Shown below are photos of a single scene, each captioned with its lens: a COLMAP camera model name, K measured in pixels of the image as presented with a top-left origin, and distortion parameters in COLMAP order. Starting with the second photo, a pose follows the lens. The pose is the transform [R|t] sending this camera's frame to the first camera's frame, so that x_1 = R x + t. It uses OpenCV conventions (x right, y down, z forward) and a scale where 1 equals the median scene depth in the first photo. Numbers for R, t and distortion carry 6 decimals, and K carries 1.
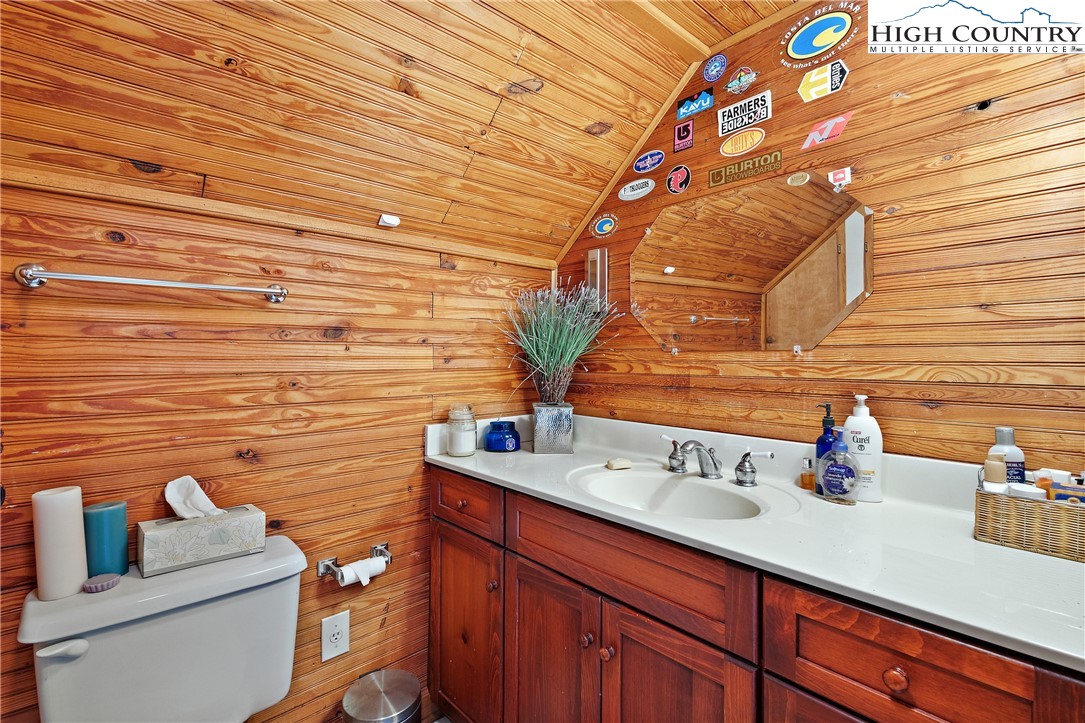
lens RADIAL K [[507.4, 0, 542.3], [0, 507.4, 358.3], [0, 0, 1]] dist [0.001696, -0.000051]
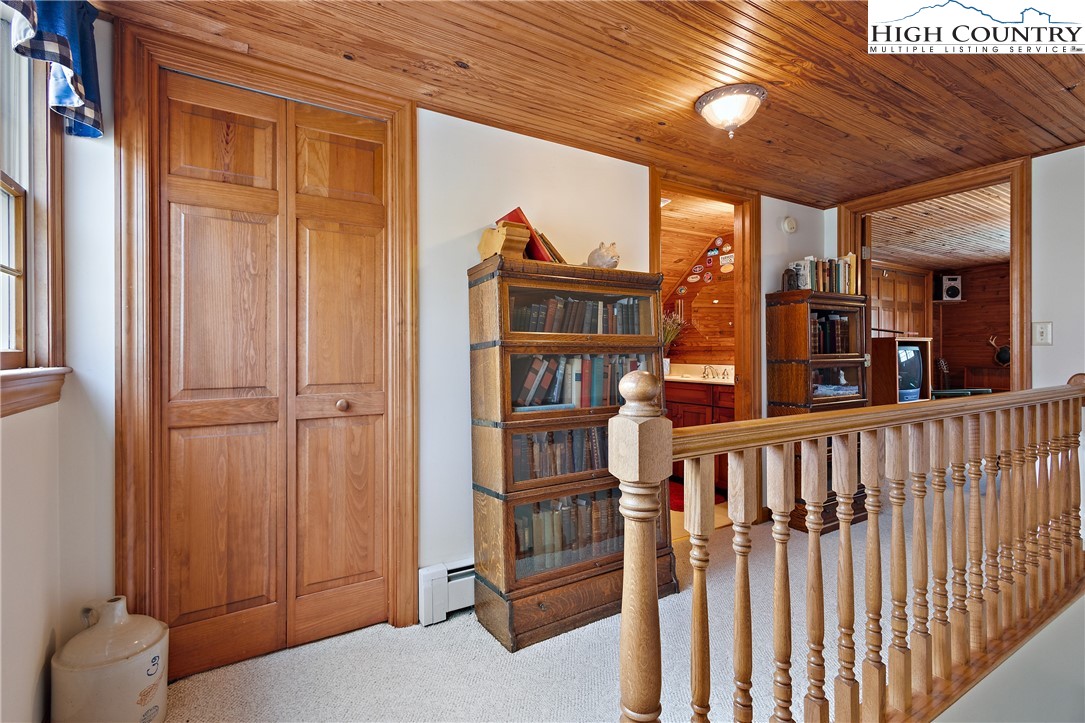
lens RADIAL K [[507.4, 0, 545.1], [0, 507.4, 355.3], [0, 0, 1]] dist [0.001696, -0.000051]
pose [[0.984278, -0.000210, -0.176628, -0.116785], [0.000131, 1.000000, -0.000459, 0.079144], [0.176628, 0.000429, 0.984278, -1.804012]]
